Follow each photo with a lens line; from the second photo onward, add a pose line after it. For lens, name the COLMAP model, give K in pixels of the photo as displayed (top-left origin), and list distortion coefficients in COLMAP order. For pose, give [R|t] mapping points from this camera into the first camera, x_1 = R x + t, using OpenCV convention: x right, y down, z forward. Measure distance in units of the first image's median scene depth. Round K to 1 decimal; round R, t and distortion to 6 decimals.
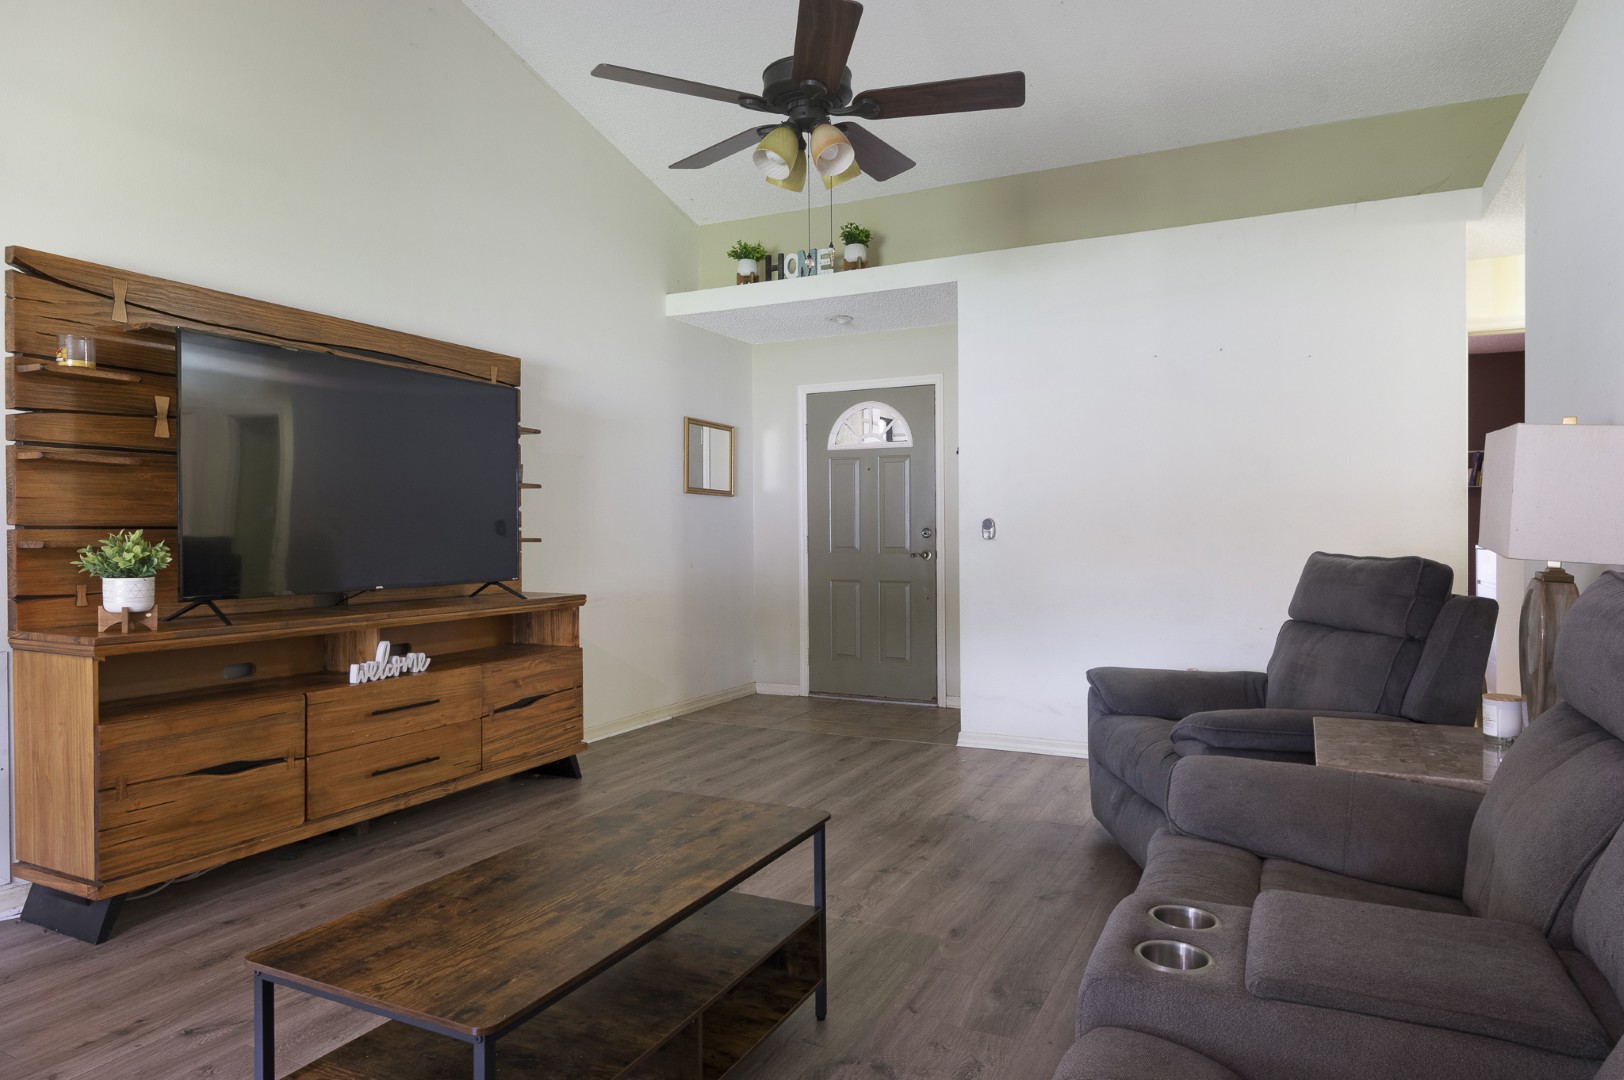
lens RADIAL K [[992.0, 0, 810.2], [0, 992.0, 530.1], [0, 0, 1]] dist [0.016600, -0.000039]
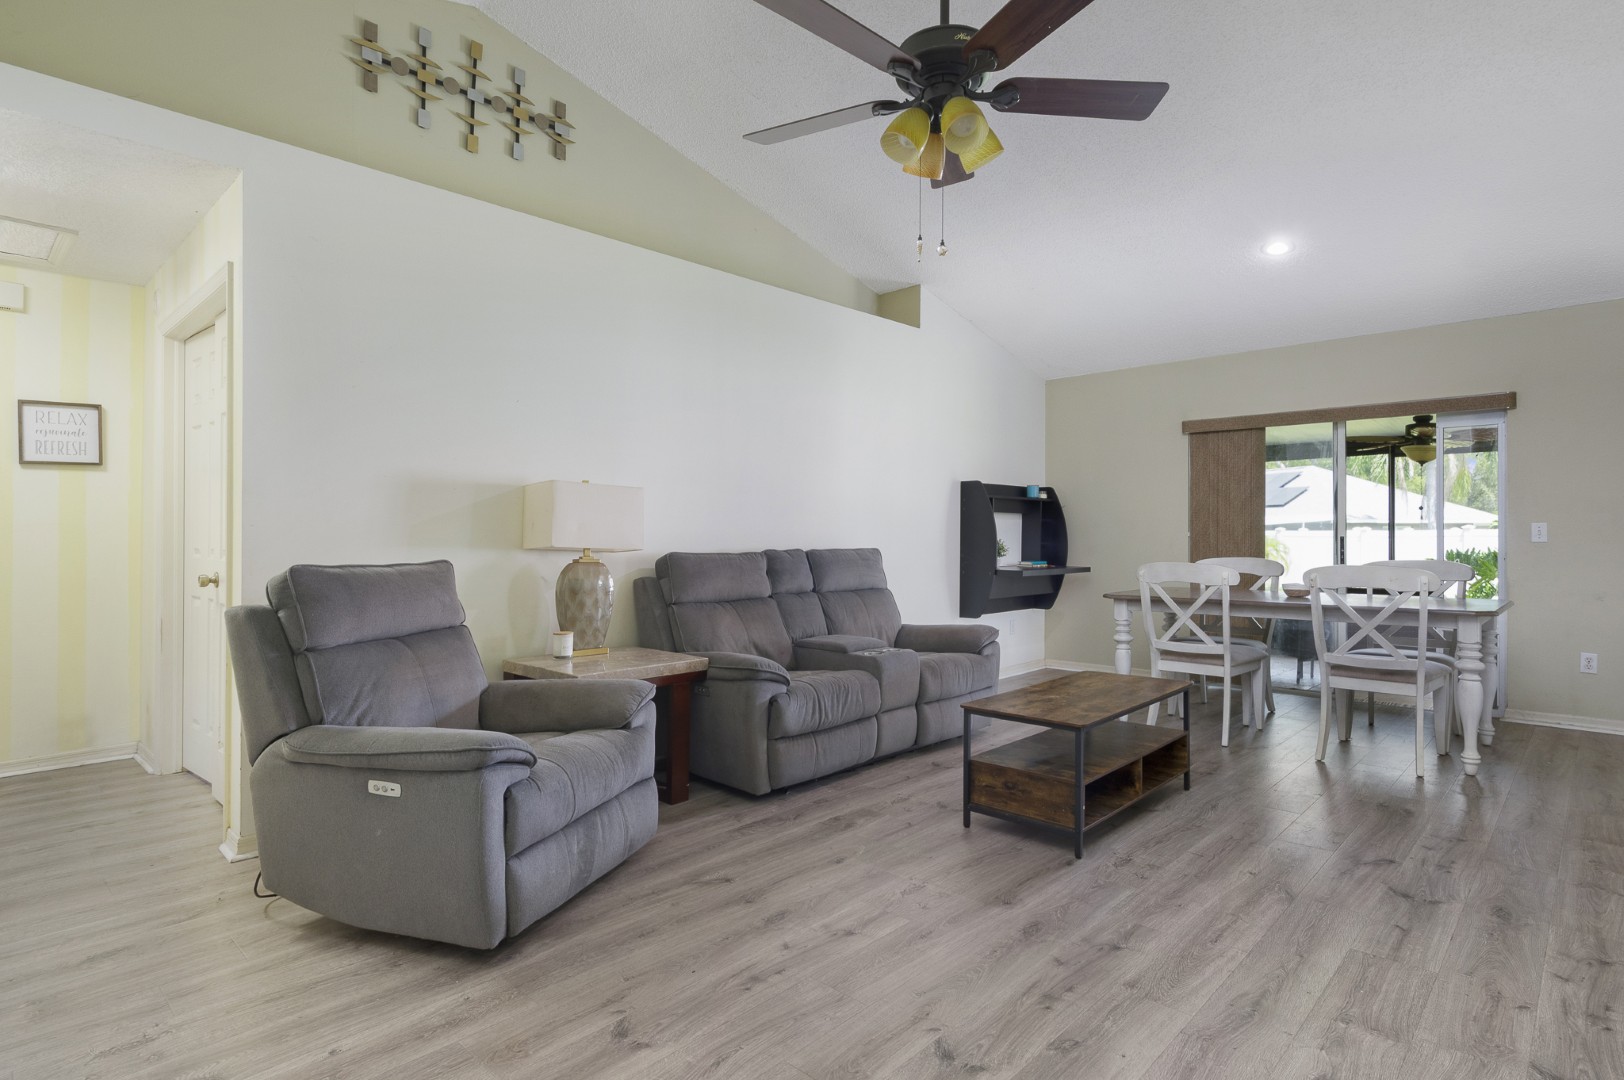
lens RADIAL K [[853.2, 0, 813.3], [0, 853.2, 547.8], [0, 0, 1]] dist [0.001527, 0.001736]
pose [[-0.959183, 0.000567, 0.282784, -0.097883], [0.004462, 0.999904, 0.013129, 0.004865], [-0.282749, 0.013855, -0.959094, 1.631713]]
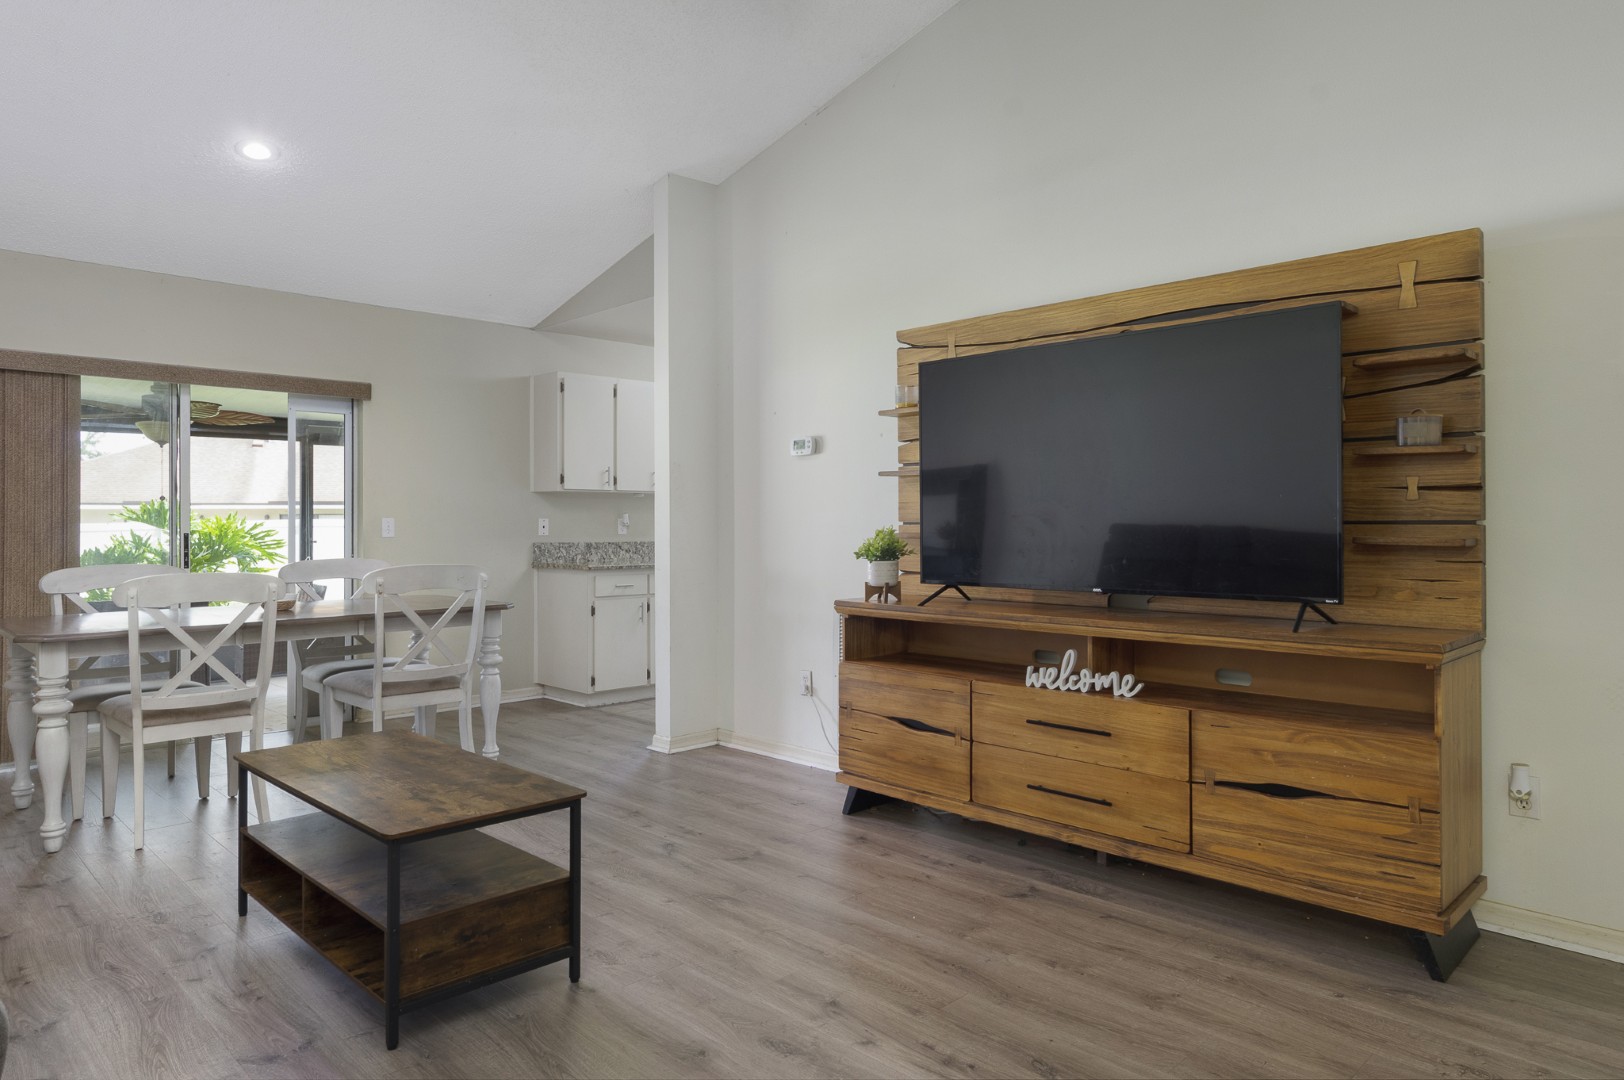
lens RADIAL K [[992.0, 0, 809.9], [0, 992.0, 518.6], [0, 0, 1]] dist [0.016600, -0.000039]
pose [[-0.315283, -0.005516, -0.948982, 0.525986], [0.002383, 0.999975, -0.006604, -0.000633], [0.948995, -0.004343, -0.315262, 1.123923]]
